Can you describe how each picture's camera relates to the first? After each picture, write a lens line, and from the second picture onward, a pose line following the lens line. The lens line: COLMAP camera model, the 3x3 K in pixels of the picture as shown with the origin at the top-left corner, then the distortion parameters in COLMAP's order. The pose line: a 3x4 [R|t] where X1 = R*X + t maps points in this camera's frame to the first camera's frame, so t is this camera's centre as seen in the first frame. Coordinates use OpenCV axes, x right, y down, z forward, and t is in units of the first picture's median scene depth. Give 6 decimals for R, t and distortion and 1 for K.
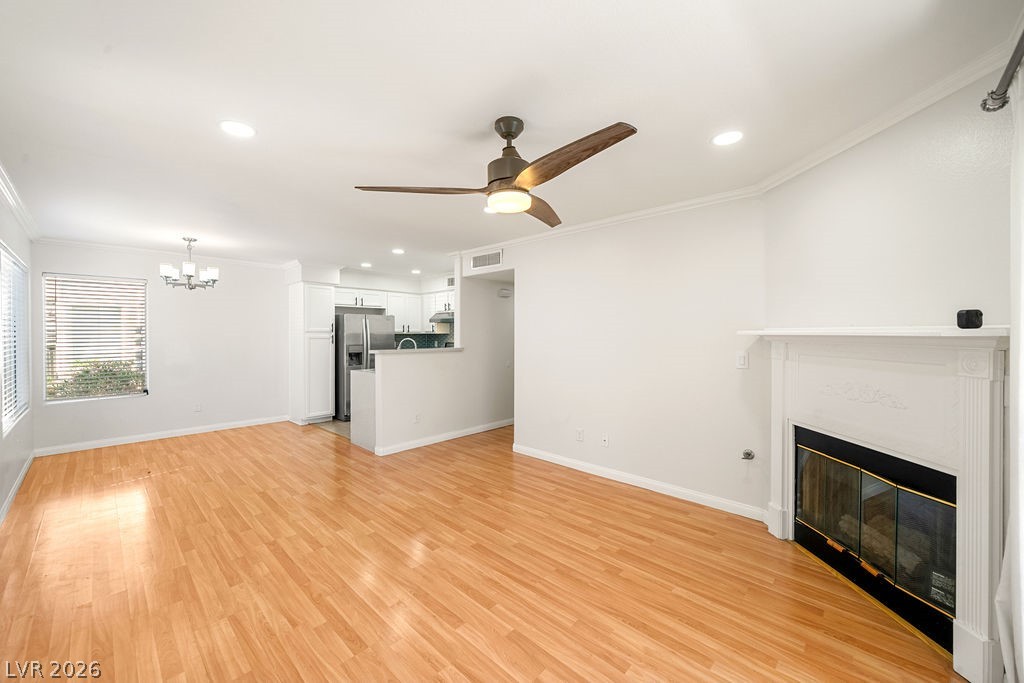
lens RADIAL K [[397.7, 0, 512.0], [0, 397.7, 341.5], [0, 0, 1]] dist [-0.000142, 0.000003]
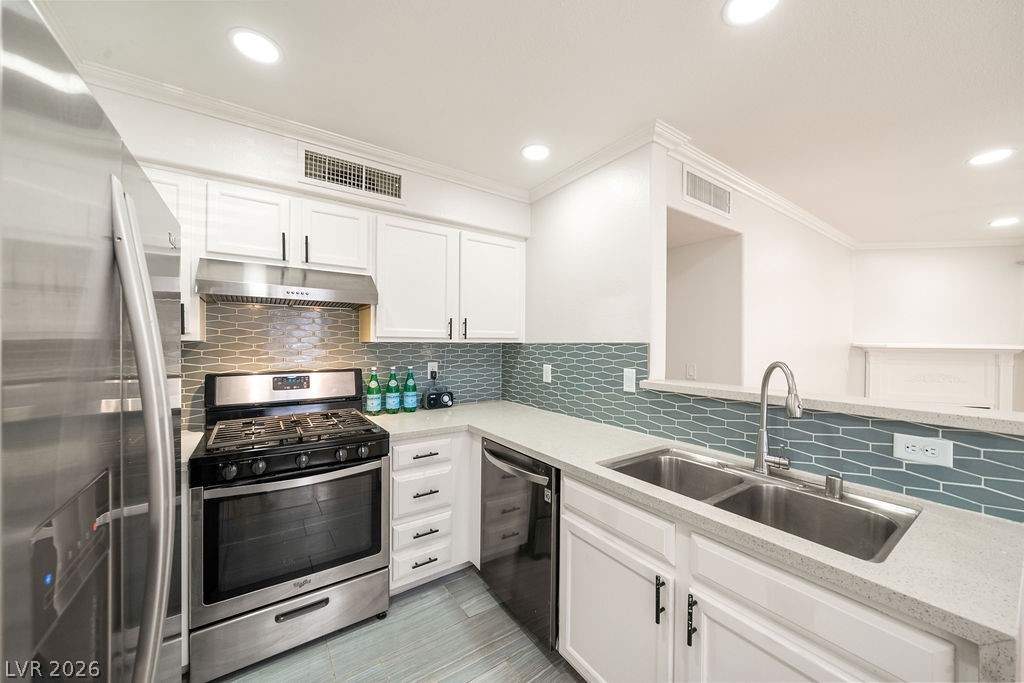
lens RADIAL K [[374.0, 0, 506.7], [0, 374.0, 347.2], [0, 0, 1]] dist [0.000515, 0.000036]
pose [[0.212283, -0.008368, 0.977172, -0.449778], [0.009898, 0.999930, 0.006412, -0.018514], [-0.977158, 0.008311, 0.212352, 0.912963]]
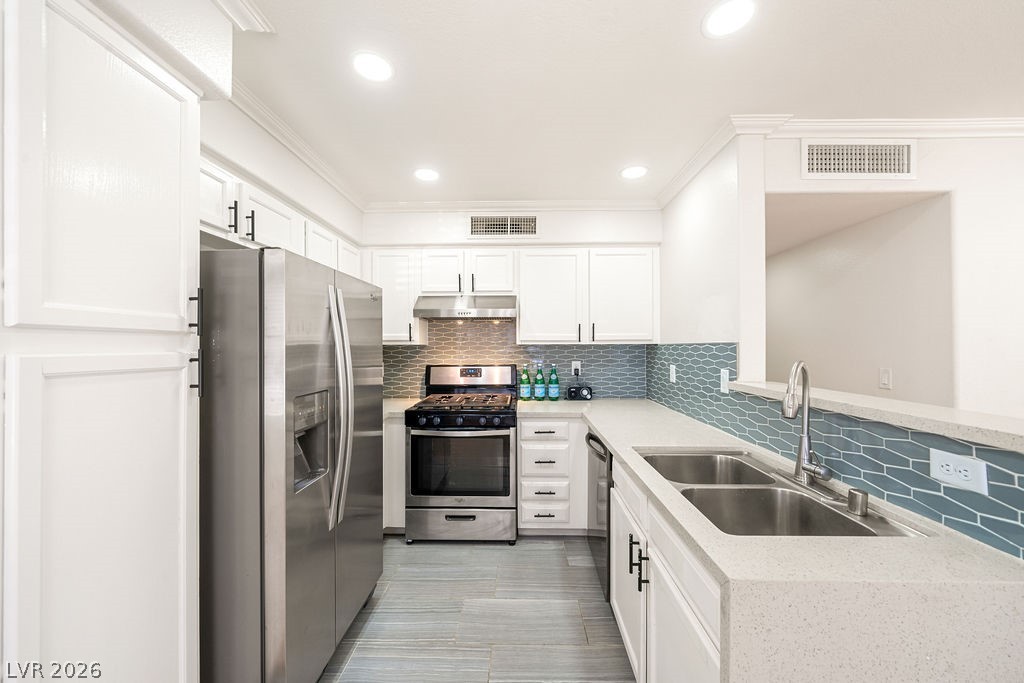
lens RADIAL K [[374.0, 0, 506.7], [0, 374.0, 347.2], [0, 0, 1]] dist [0.000515, 0.000036]
pose [[0.745435, -0.003784, 0.666567, -0.458247], [0.013222, 0.999871, -0.009111, -0.014977], [-0.666447, 0.015605, 0.745389, 0.769997]]
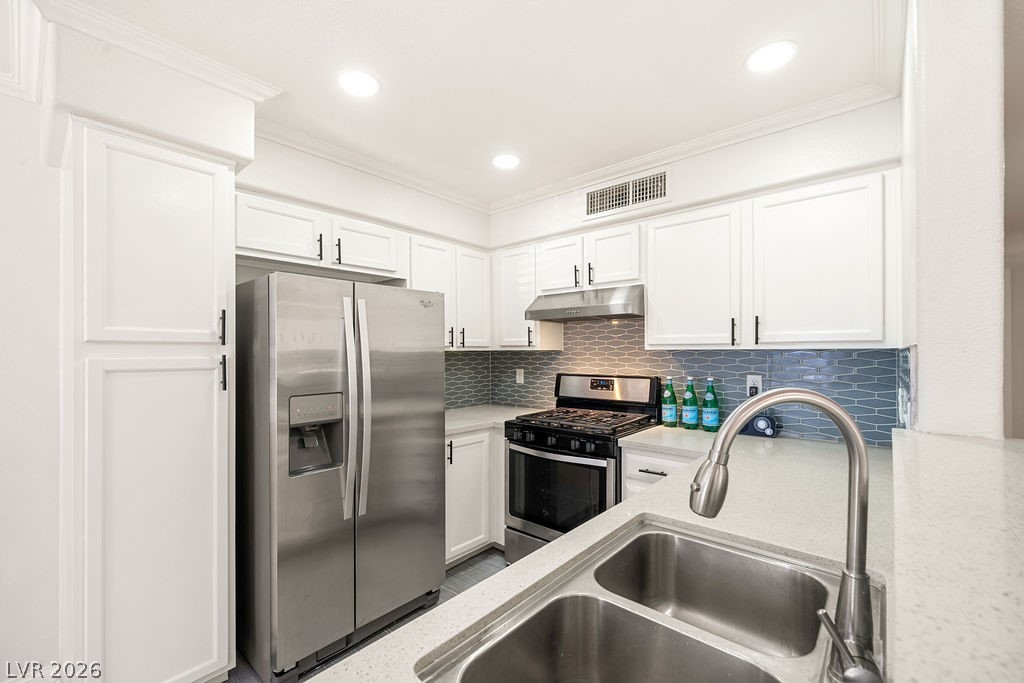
lens RADIAL K [[422.5, 0, 509.0], [0, 422.5, 353.2], [0, 0, 1]] dist [0.001083, 0.000071]
pose [[0.999100, -0.002704, 0.042322, -0.280964], [0.003215, 0.999923, -0.012019, -0.014957], [-0.042286, 0.012144, 0.999032, 0.721879]]
